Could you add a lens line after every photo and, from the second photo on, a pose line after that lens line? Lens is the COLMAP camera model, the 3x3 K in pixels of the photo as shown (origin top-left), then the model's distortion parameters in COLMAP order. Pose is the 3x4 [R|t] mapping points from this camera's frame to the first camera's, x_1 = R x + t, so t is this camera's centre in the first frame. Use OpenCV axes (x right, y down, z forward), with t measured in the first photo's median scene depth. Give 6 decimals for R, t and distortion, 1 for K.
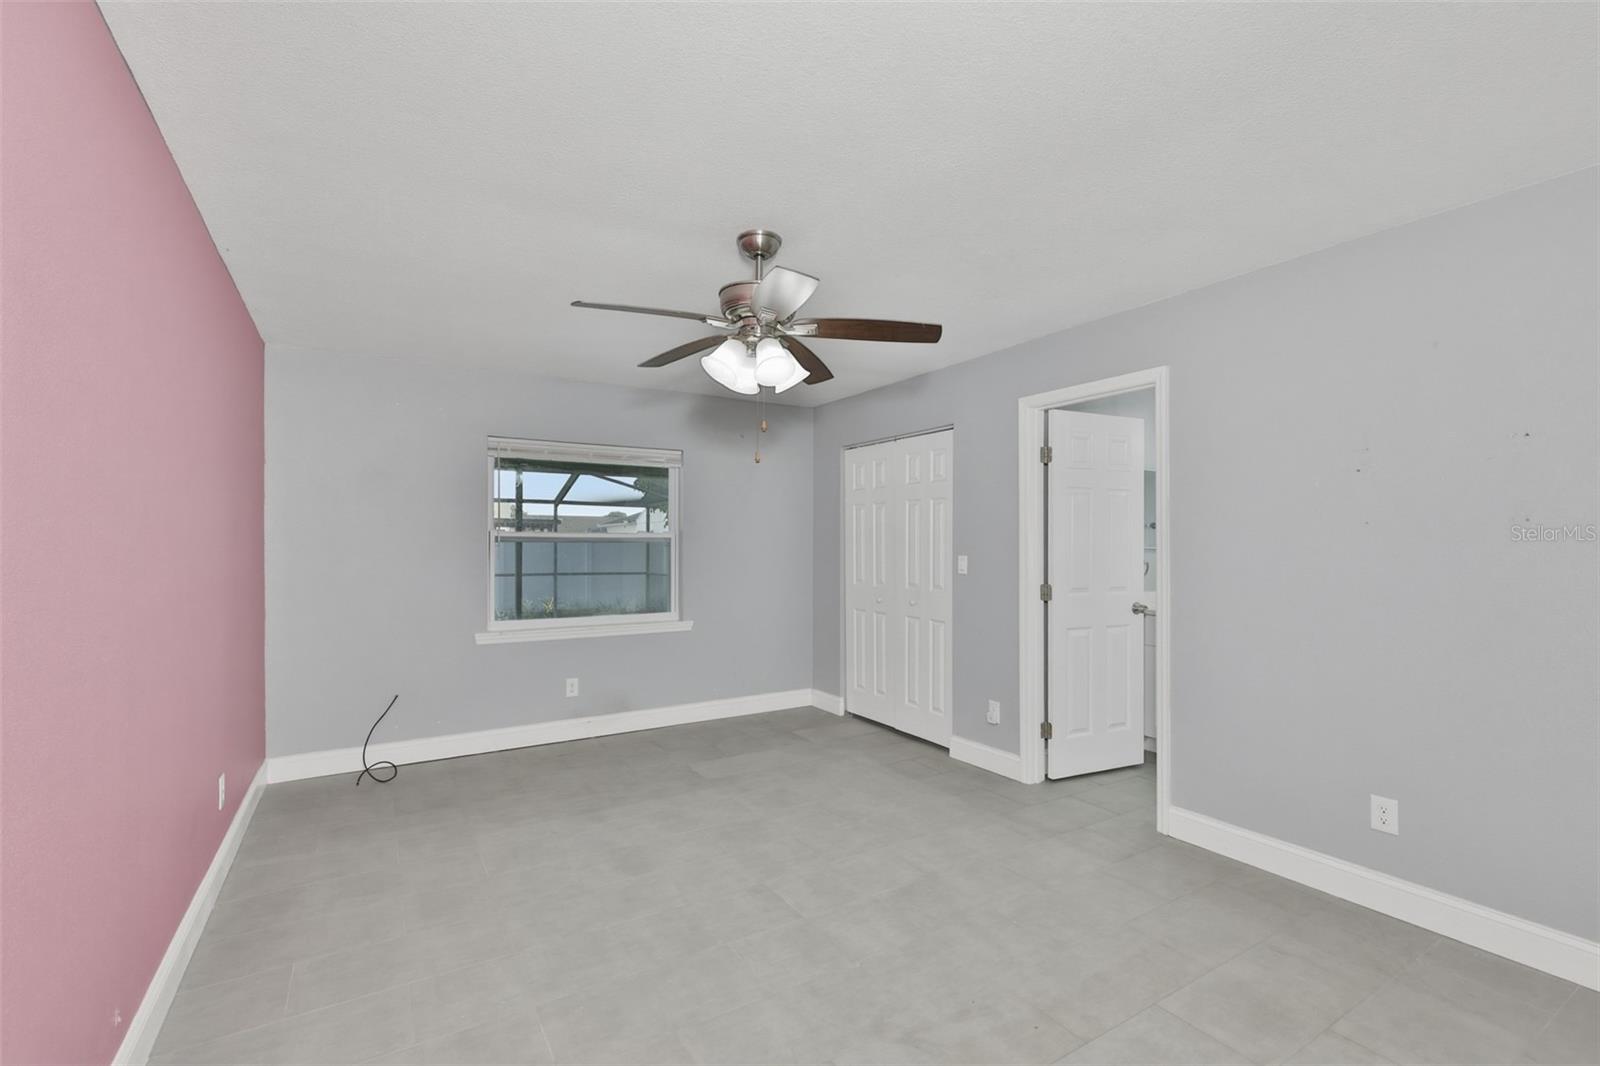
lens RADIAL K [[709.5, 0, 802.6], [0, 709.5, 541.8], [0, 0, 1]] dist [-0.003524, -0.000618]
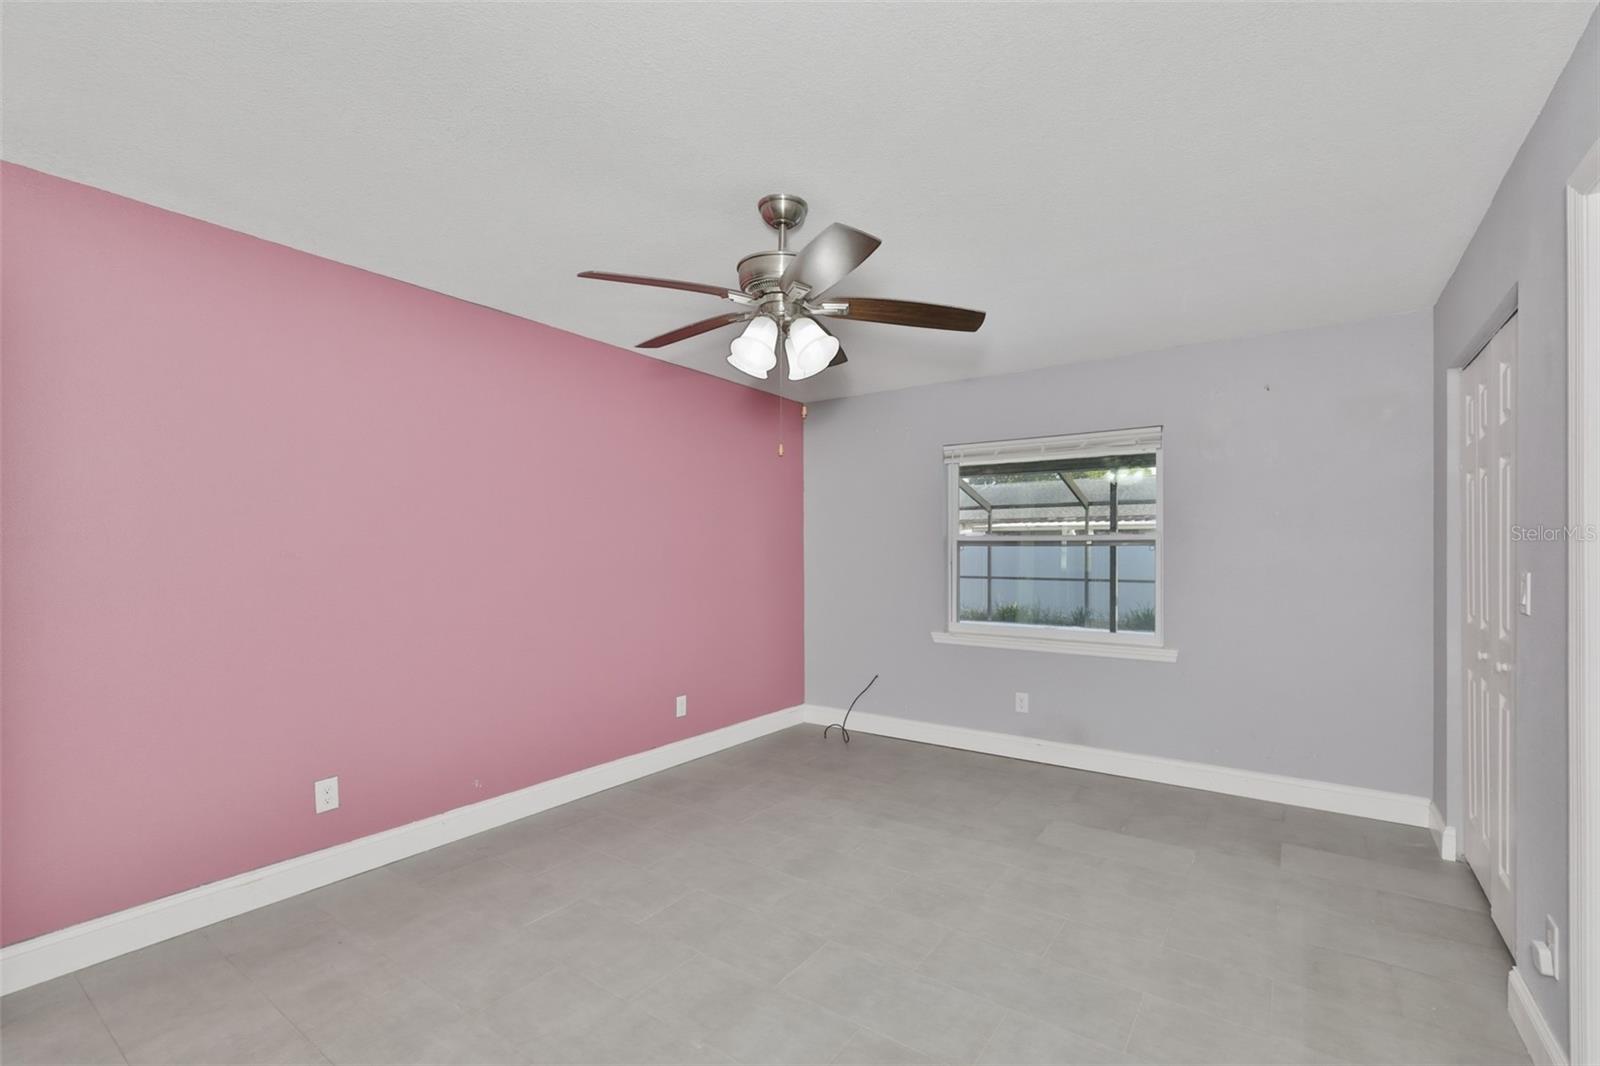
lens RADIAL K [[709.5, 0, 785.5], [0, 709.5, 541.7], [0, 0, 1]] dist [-0.003524, -0.000618]
pose [[0.378929, -0.006132, -0.925405, 0.425827], [0.002017, 0.999981, -0.005800, -0.000717], [0.925424, 0.000331, 0.378934, 0.364709]]
